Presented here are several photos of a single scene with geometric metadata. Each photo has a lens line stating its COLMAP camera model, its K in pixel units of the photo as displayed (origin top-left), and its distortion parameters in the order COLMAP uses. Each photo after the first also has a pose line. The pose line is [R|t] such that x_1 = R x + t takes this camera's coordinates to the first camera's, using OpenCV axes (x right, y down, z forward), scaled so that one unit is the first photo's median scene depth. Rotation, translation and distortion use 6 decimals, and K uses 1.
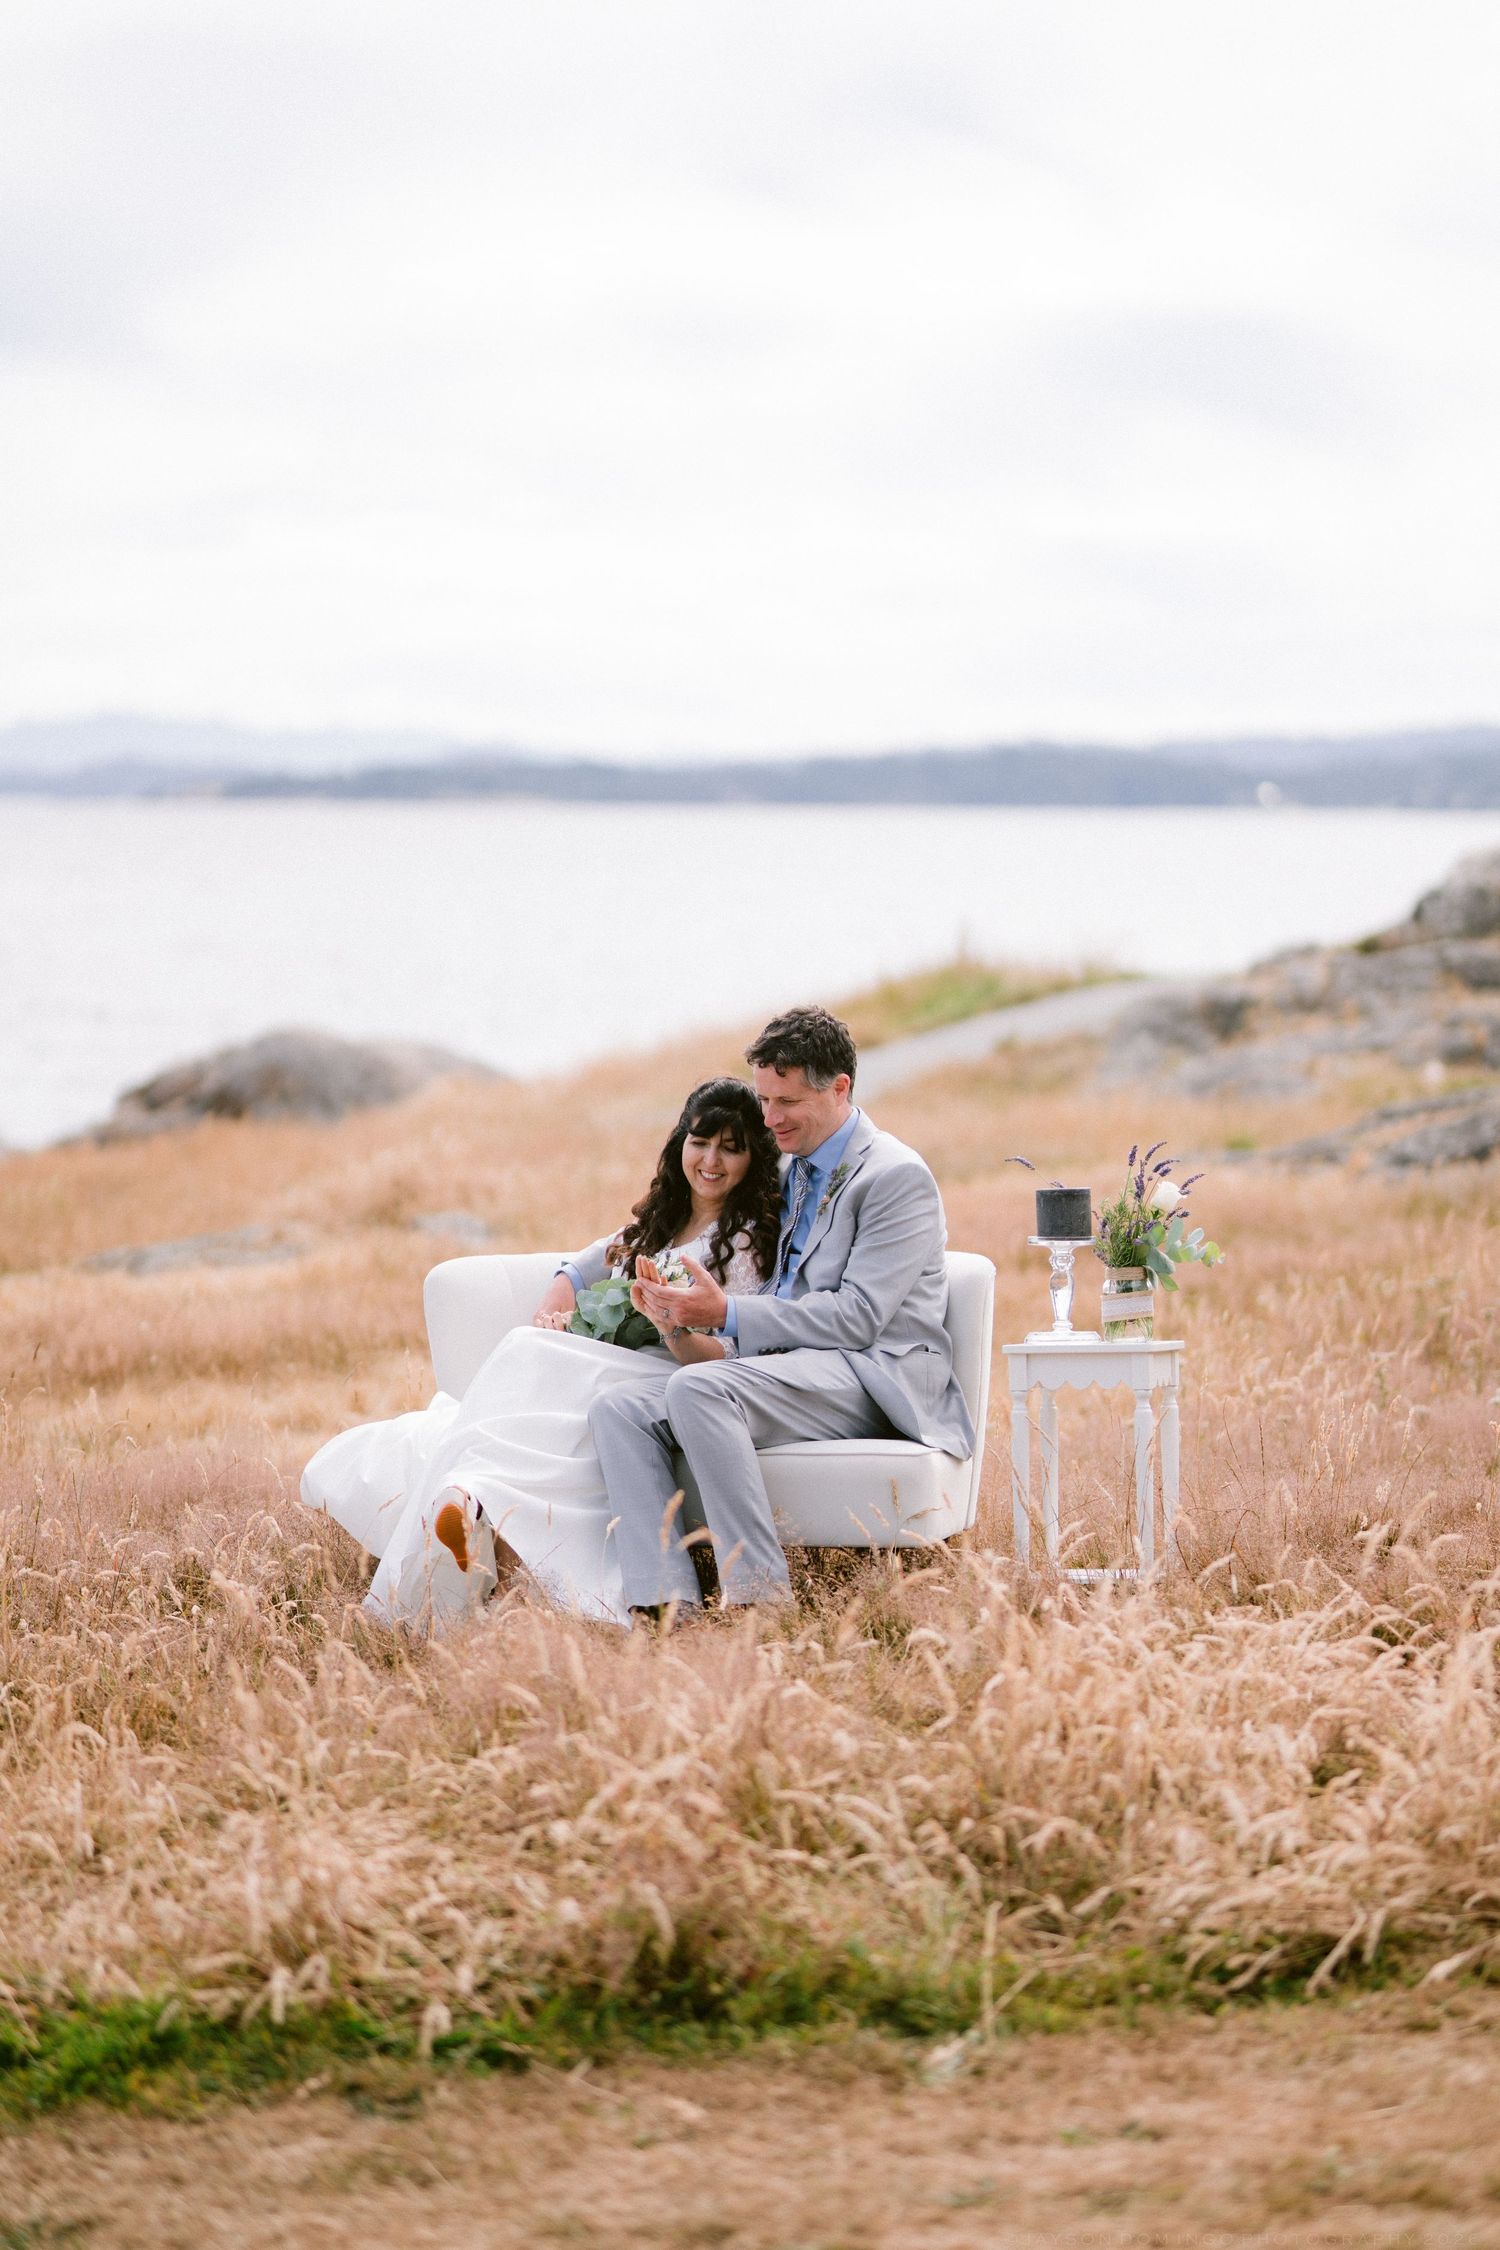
lens RADIAL K [[5526.2, 0, 750.0], [0, 5526.2, 1125.0], [0, 0, 1]] dist [-0.006297, -0.147646]
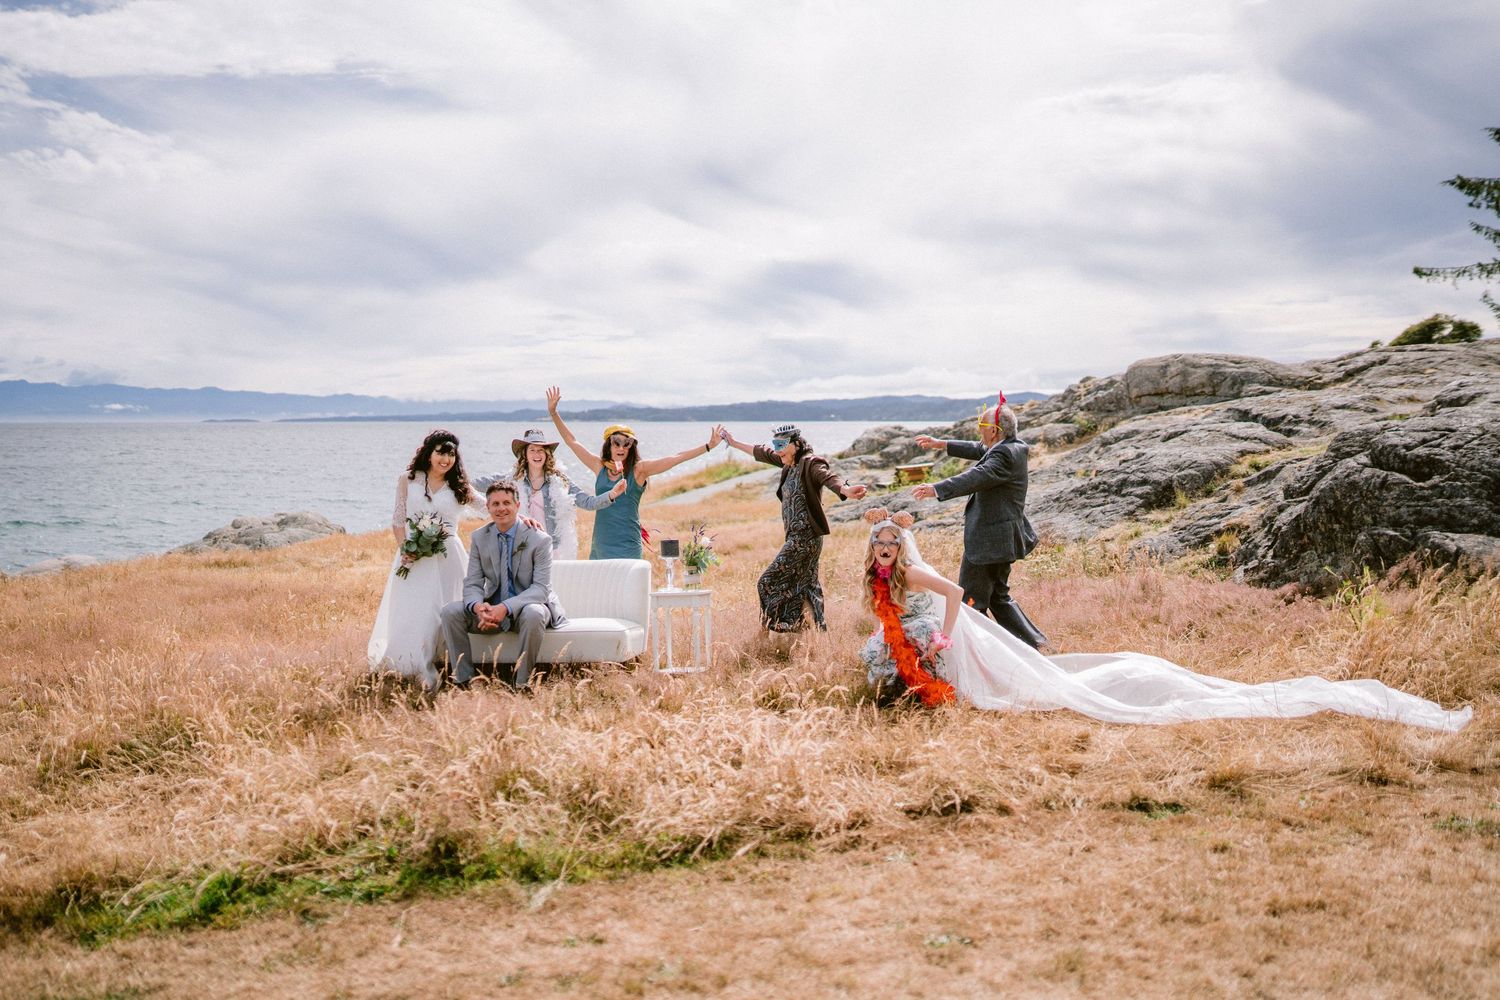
lens RADIAL K [[1529.4, 0, 714.0], [0, 1529.4, 499.3], [0, 0, 1]] dist [-0.041124, 0.005224]
pose [[0.999664, -0.013095, 0.022349, 0.082043], [0.013221, 0.999898, -0.005487, -0.006893], [-0.022275, 0.005781, 0.999735, 0.236640]]
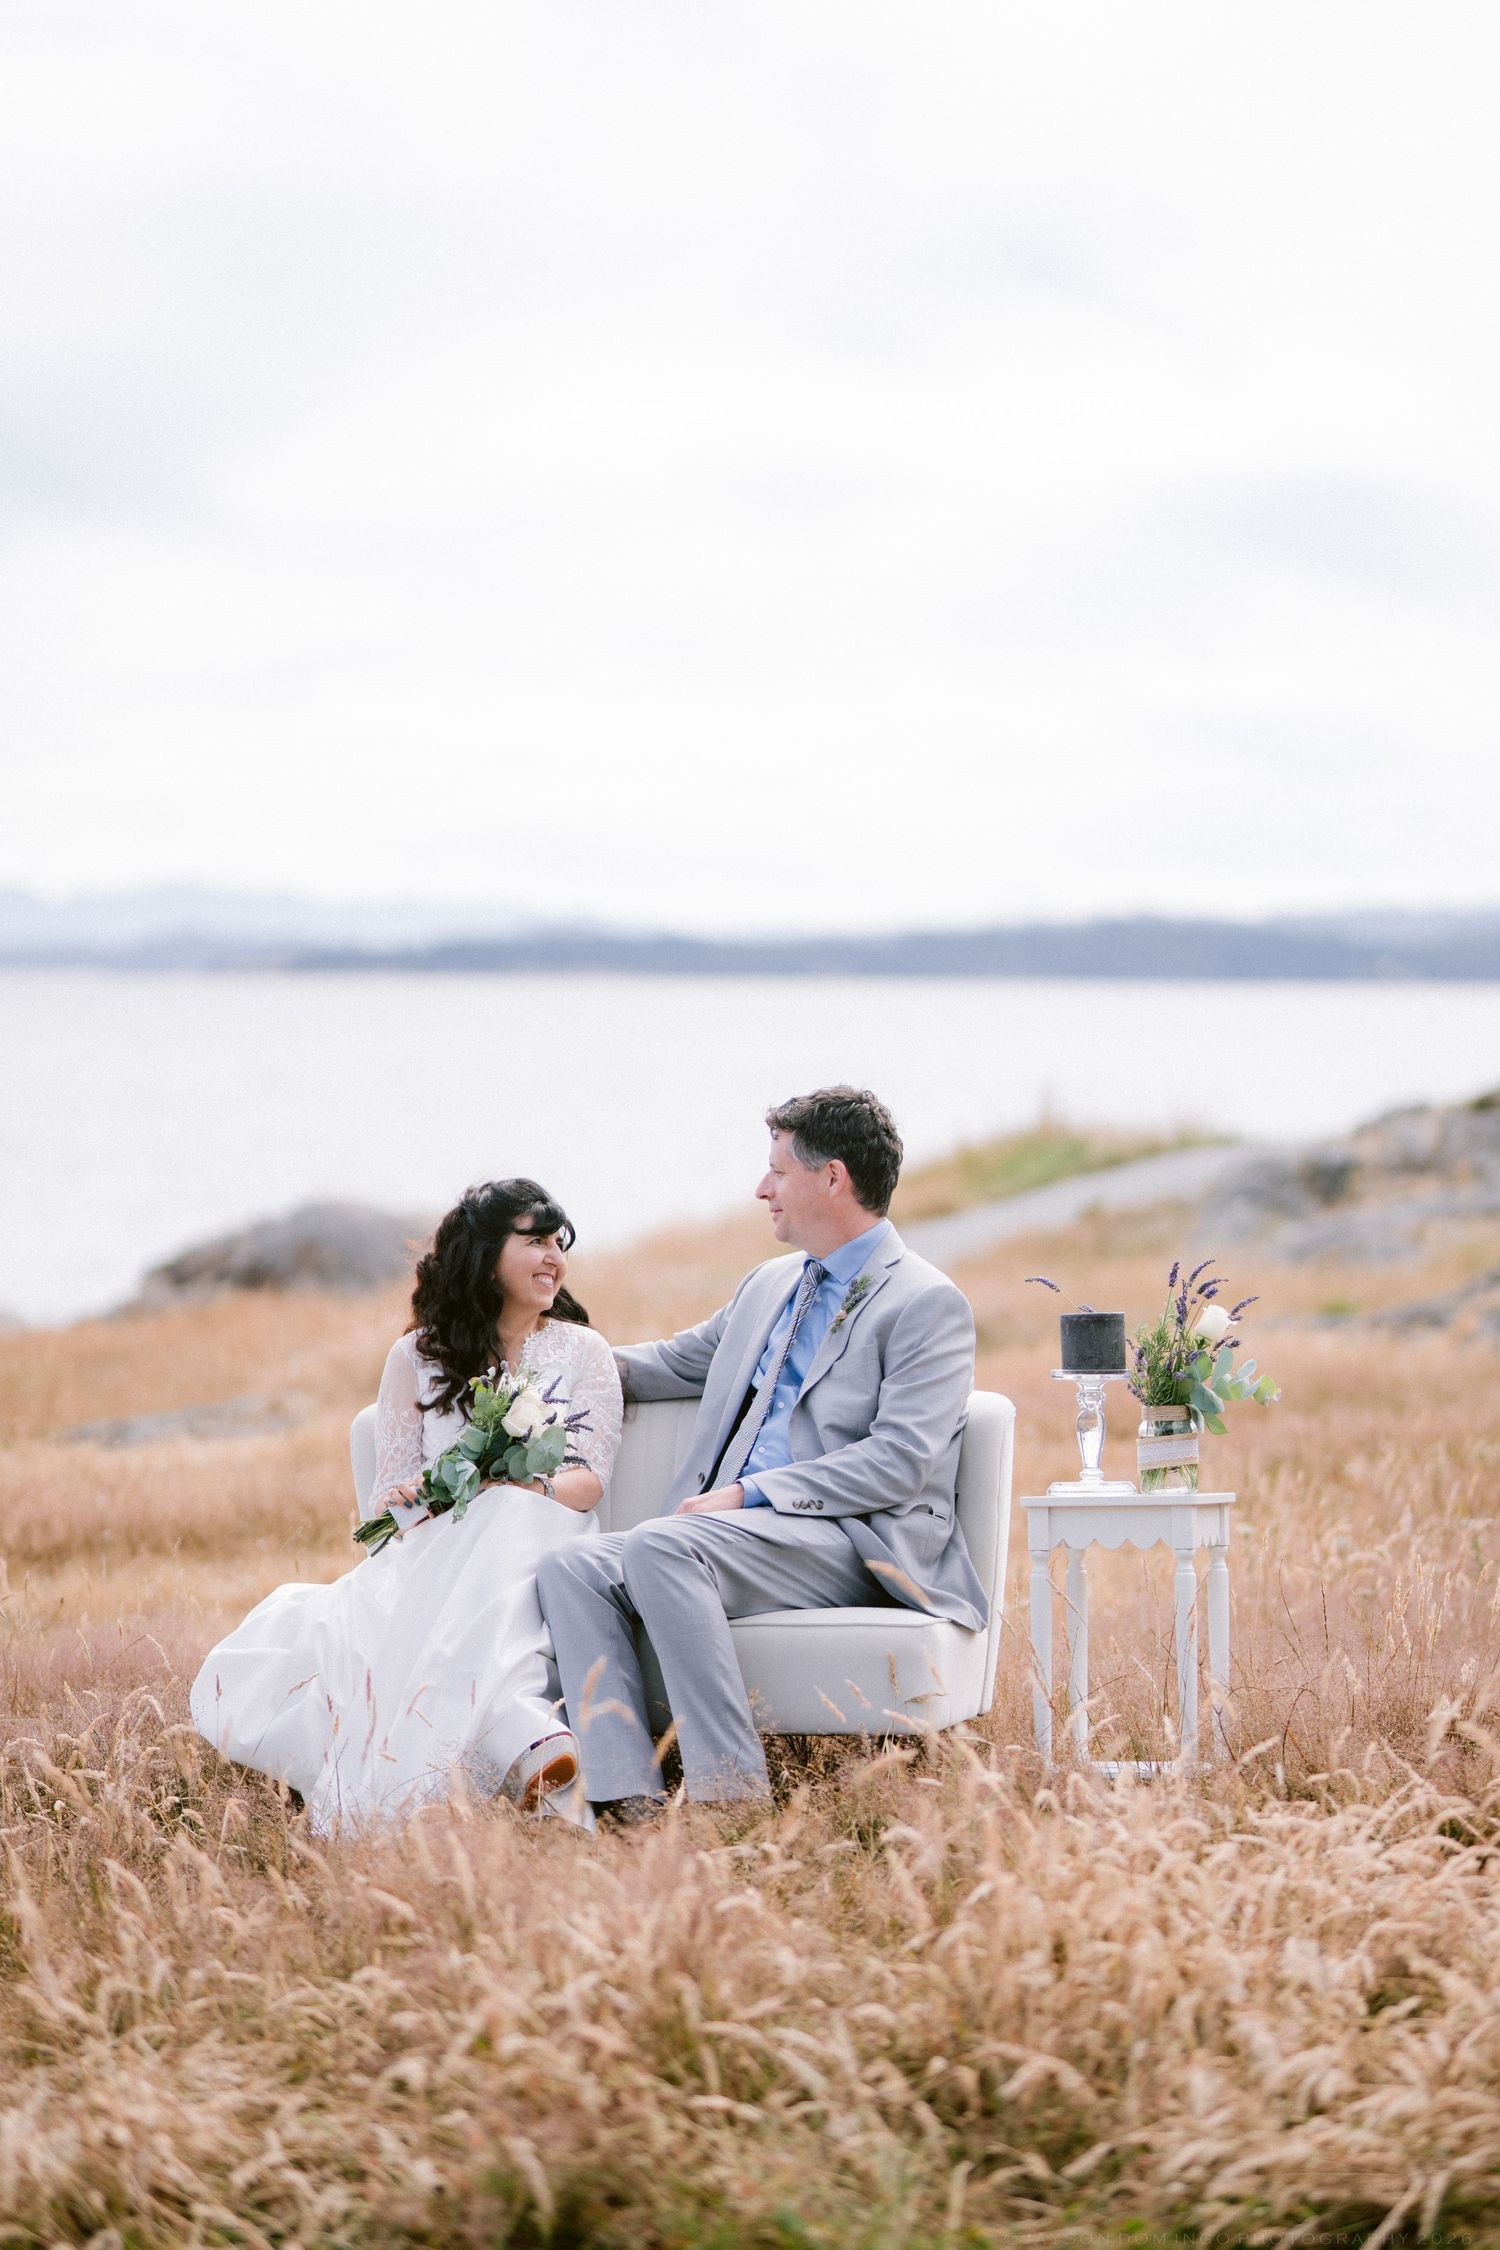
lens RADIAL K [[5901.9, 0, 822.5], [0, 5901.9, 1282.5], [0, 0, 1]] dist [0.001661, 0.302780]
pose [[0.999999, 0.000431, -0.000932, 0.021030], [-0.000435, 0.999991, -0.004148, 0.013846], [0.000930, 0.004148, 0.999991, 0.119846]]
